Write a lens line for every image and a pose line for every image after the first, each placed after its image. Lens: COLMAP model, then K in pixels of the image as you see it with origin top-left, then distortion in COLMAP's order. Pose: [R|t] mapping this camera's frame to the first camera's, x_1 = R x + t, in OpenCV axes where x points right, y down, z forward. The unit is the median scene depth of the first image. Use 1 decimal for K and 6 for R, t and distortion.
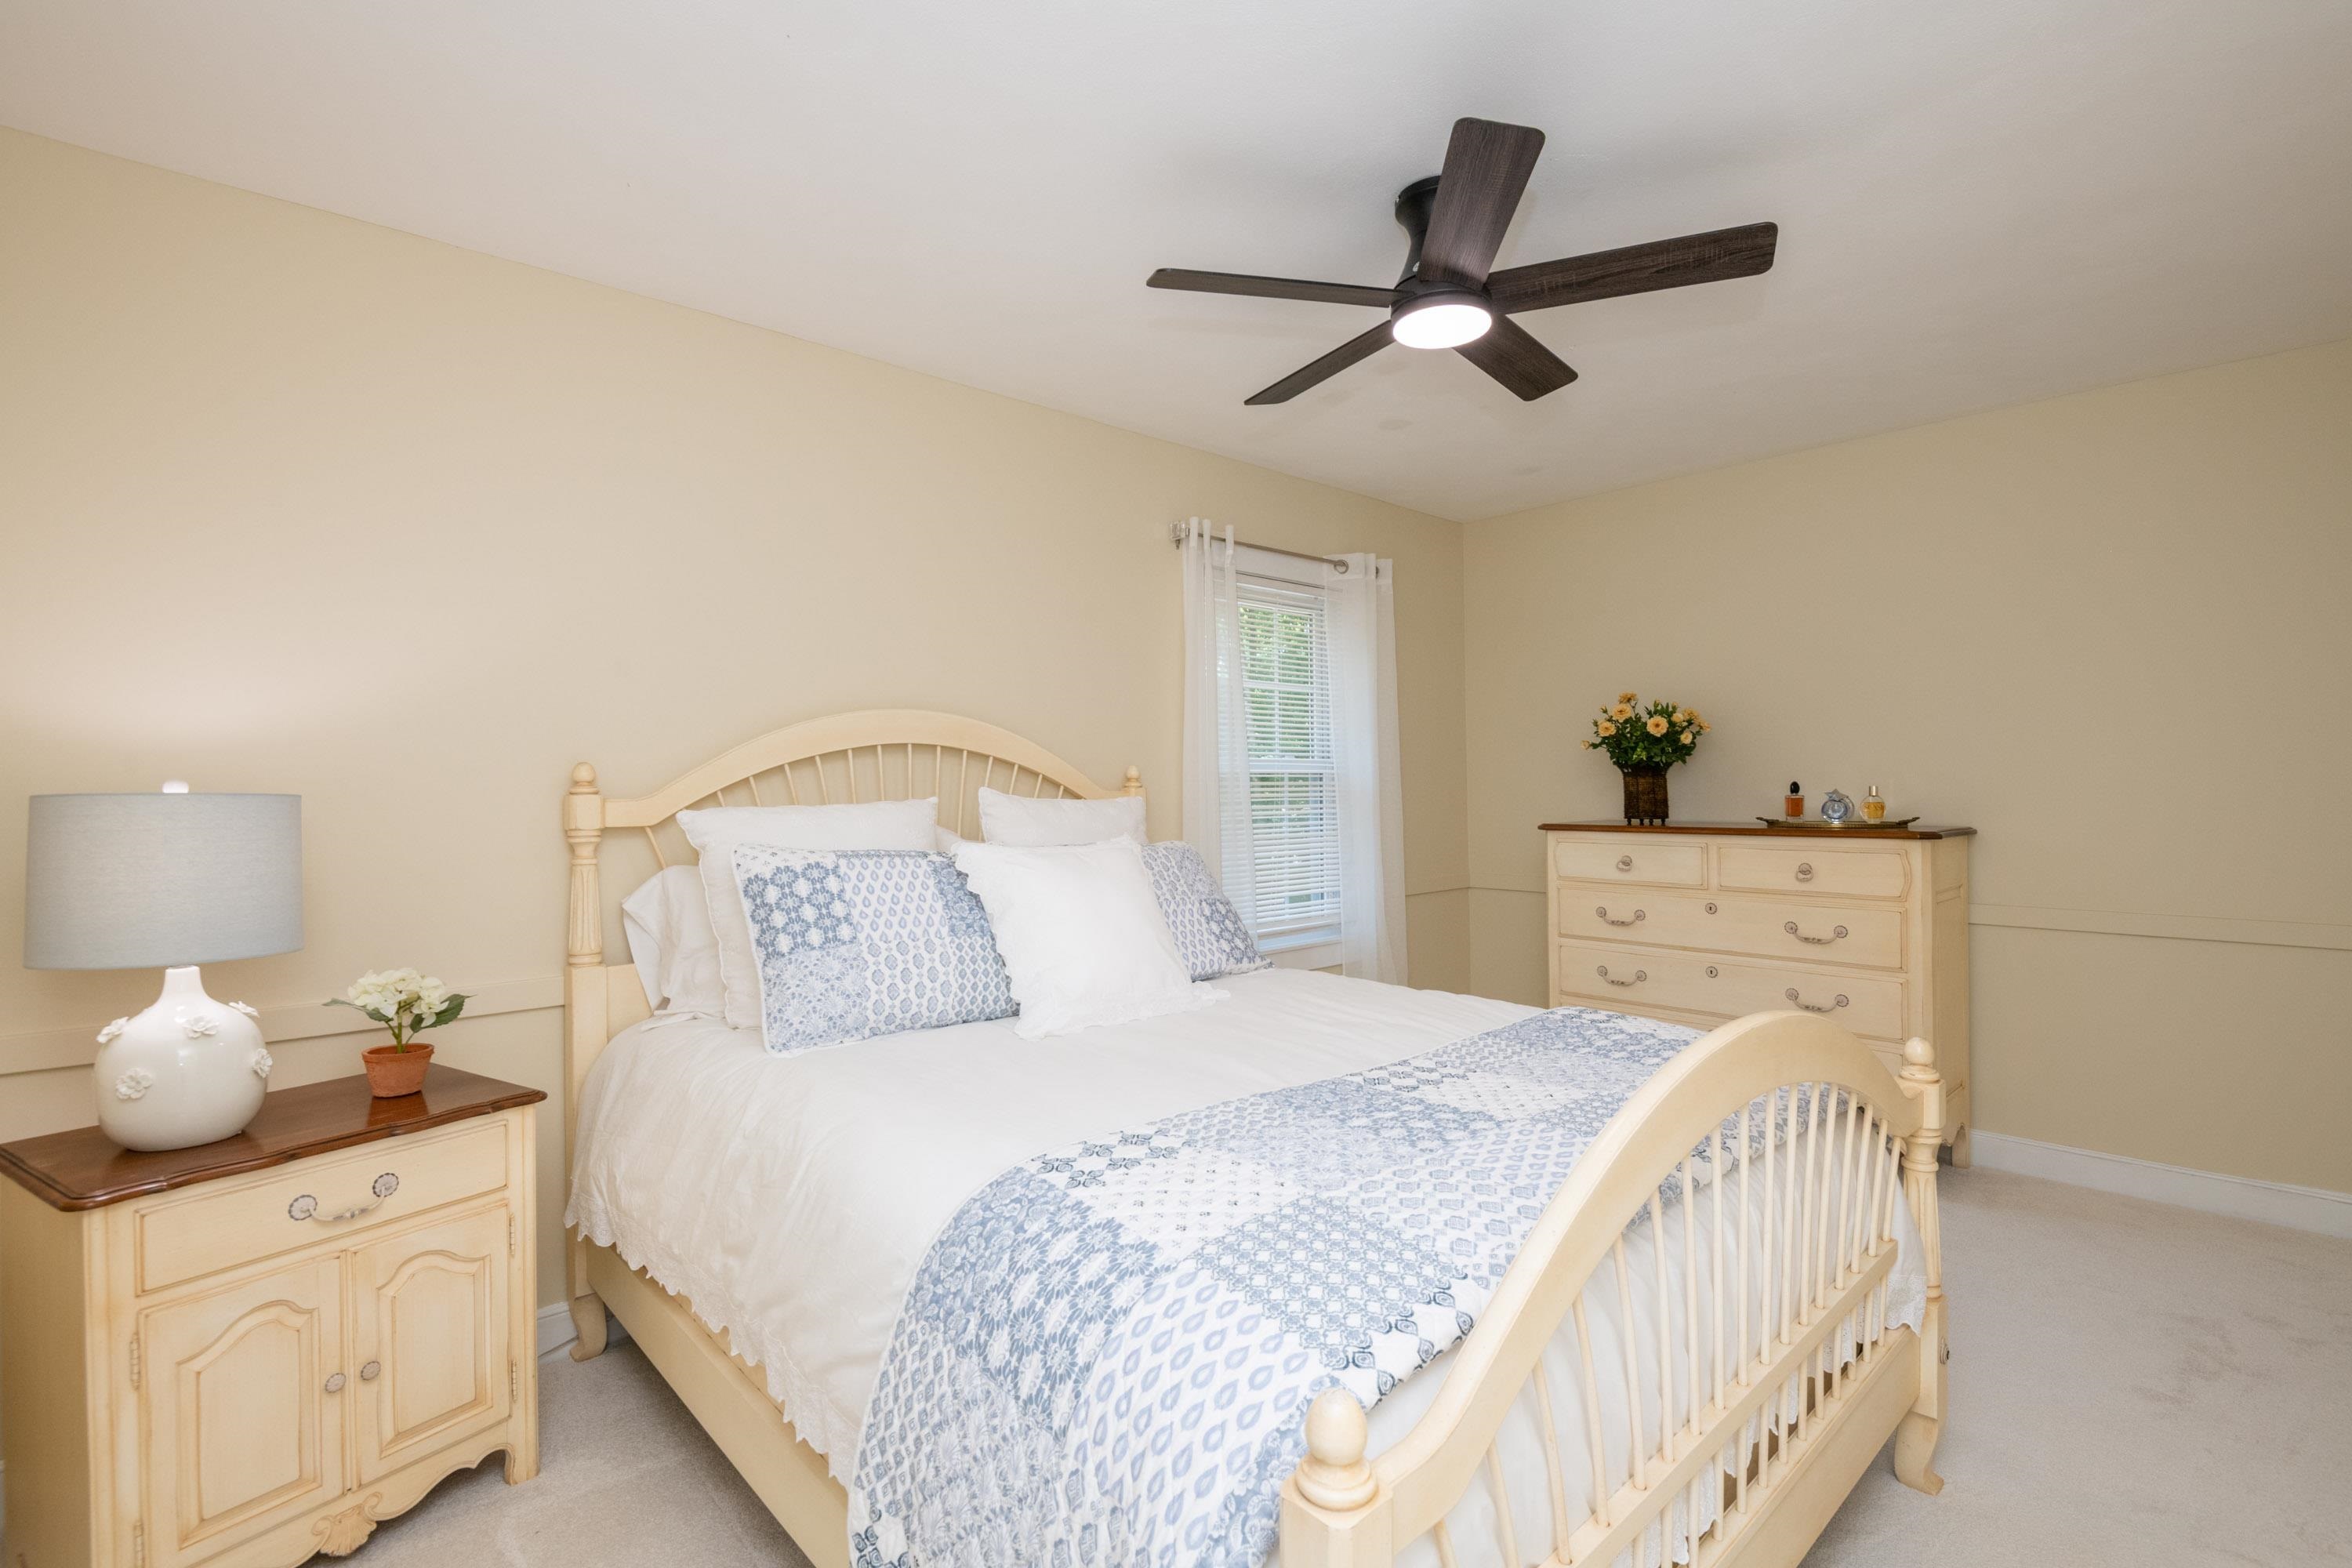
lens RADIAL K [[1132.4, 0, 1176.0], [0, 1132.4, 784.0], [0, 0, 1]] dist [-0.000945, -0.000010]
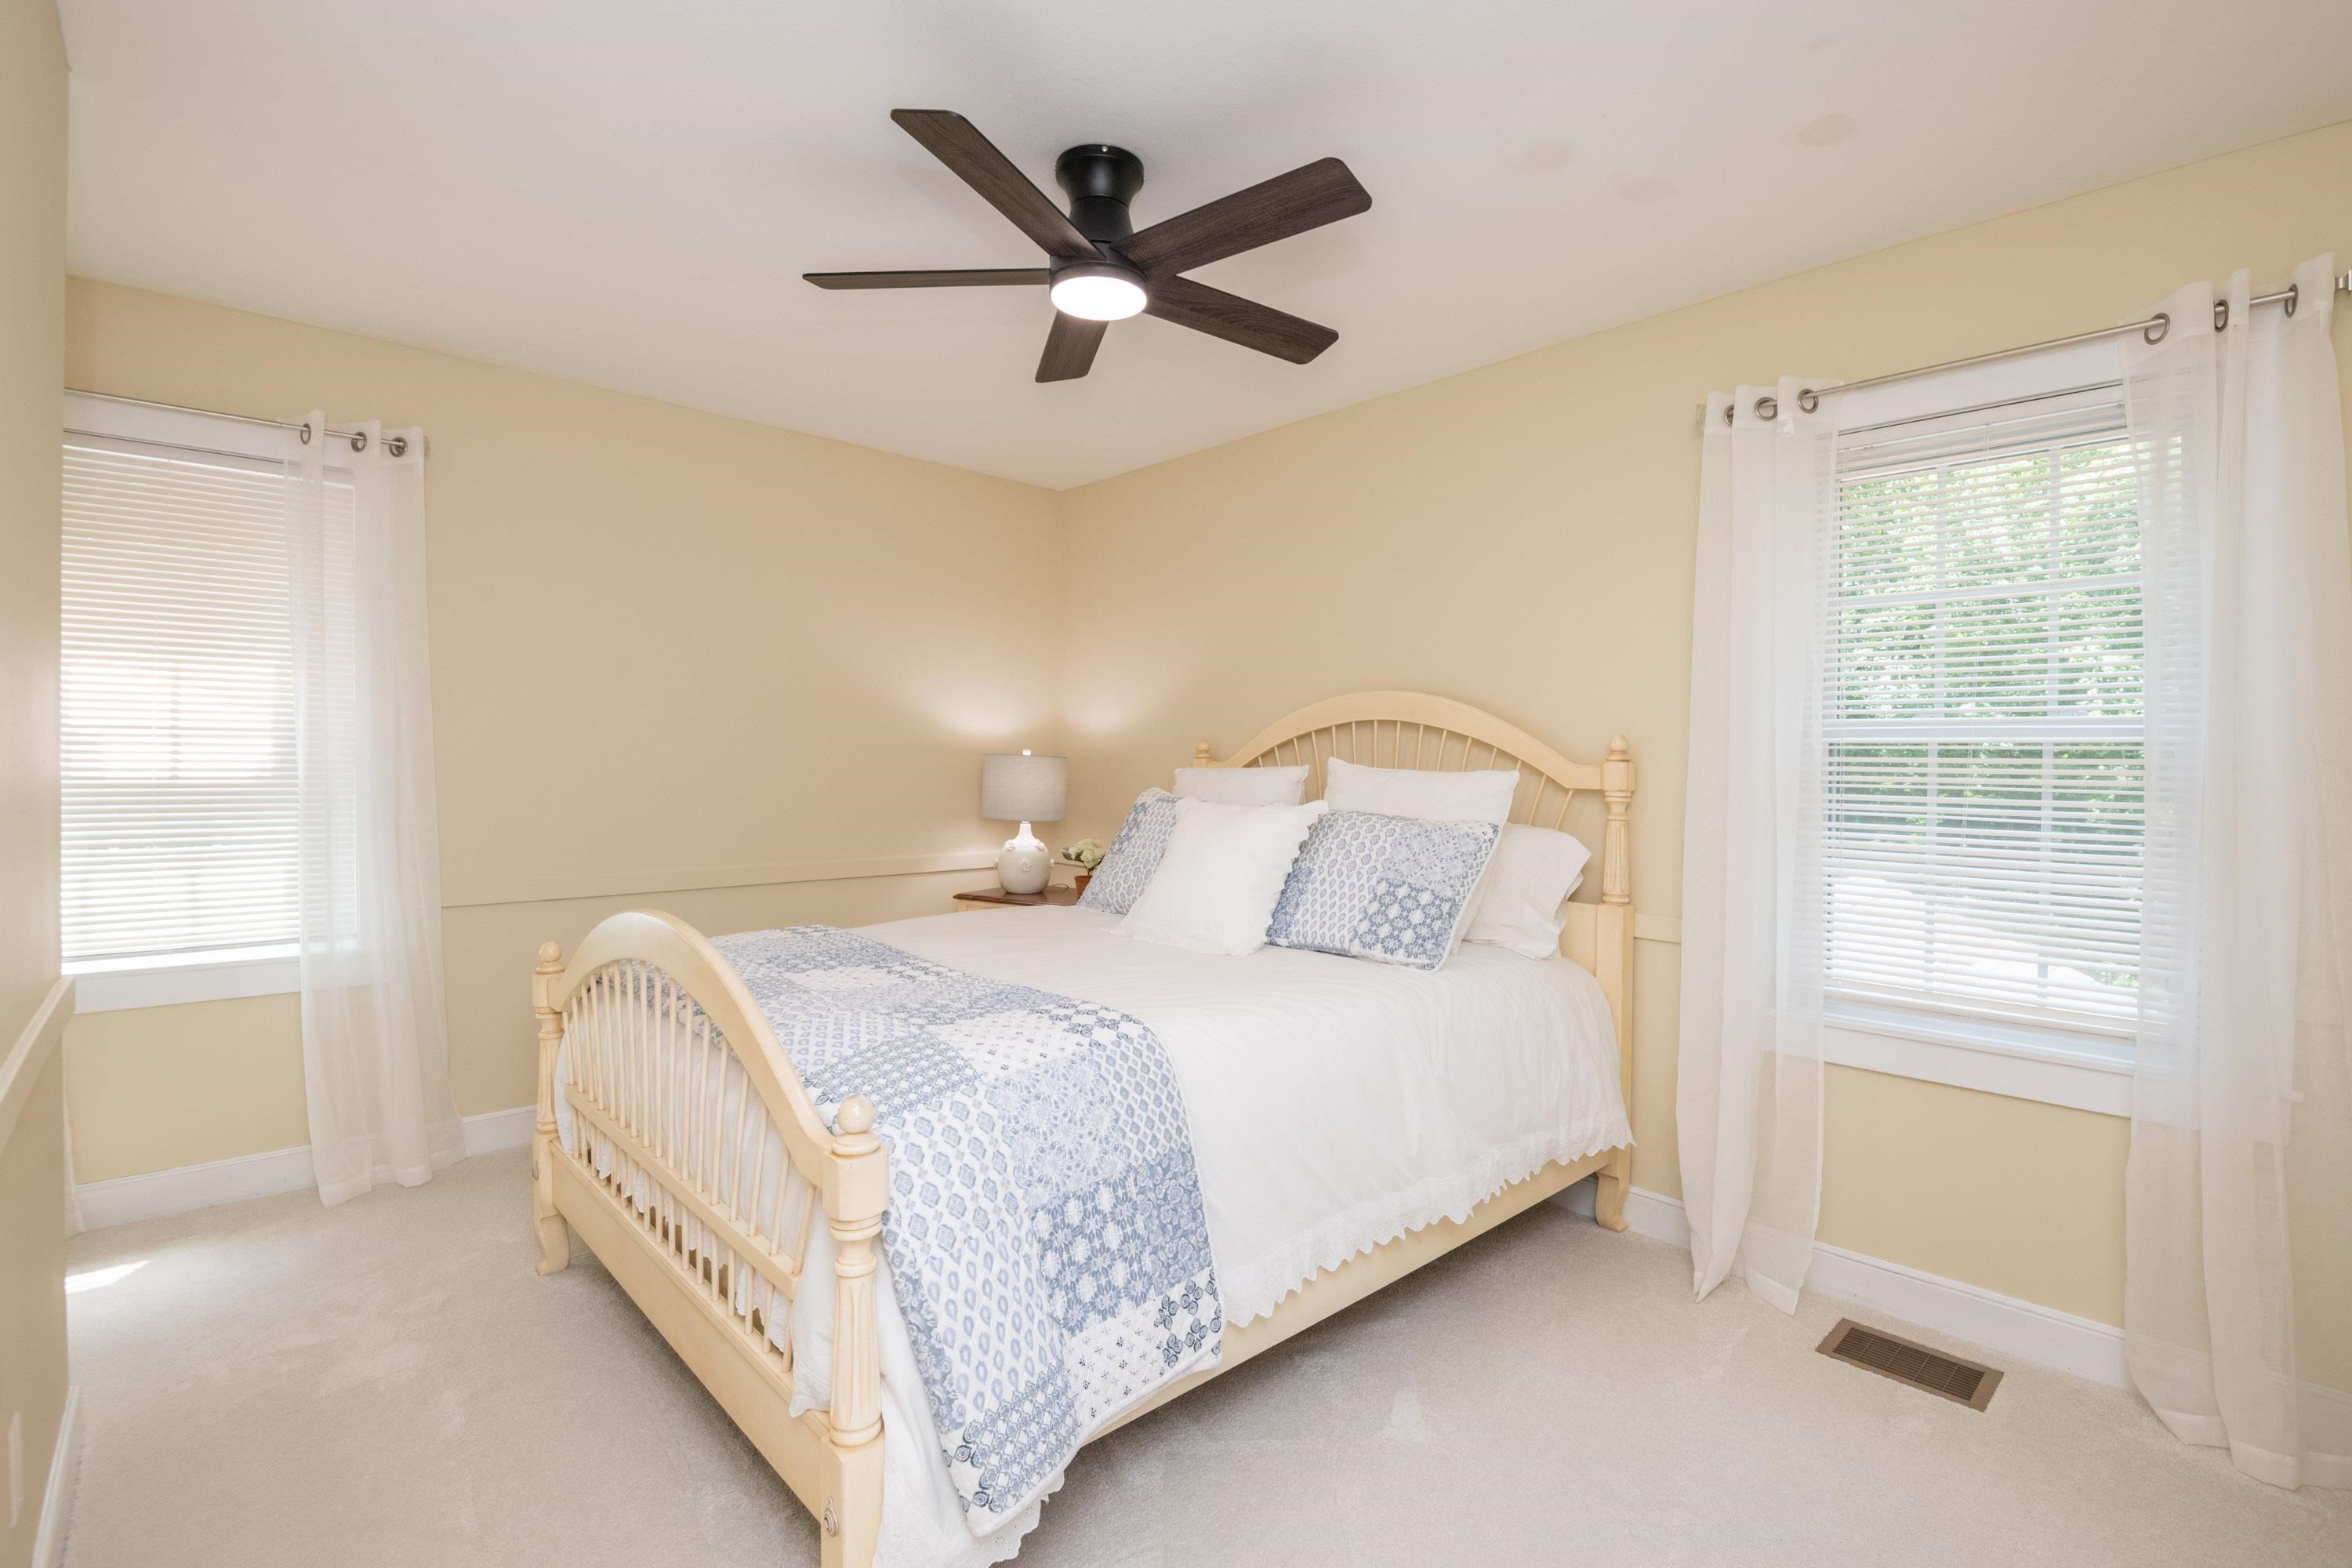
lens RADIAL K [[1065.3, 0, 1176.0], [0, 1065.3, 784.0], [0, 0, 1]] dist [0.000062, -0.000093]
pose [[-0.035468, 0.037005, -0.998685, 0.822990], [-0.004013, 0.999301, 0.037170, -0.009333], [0.999363, 0.005326, -0.035294, 0.760922]]
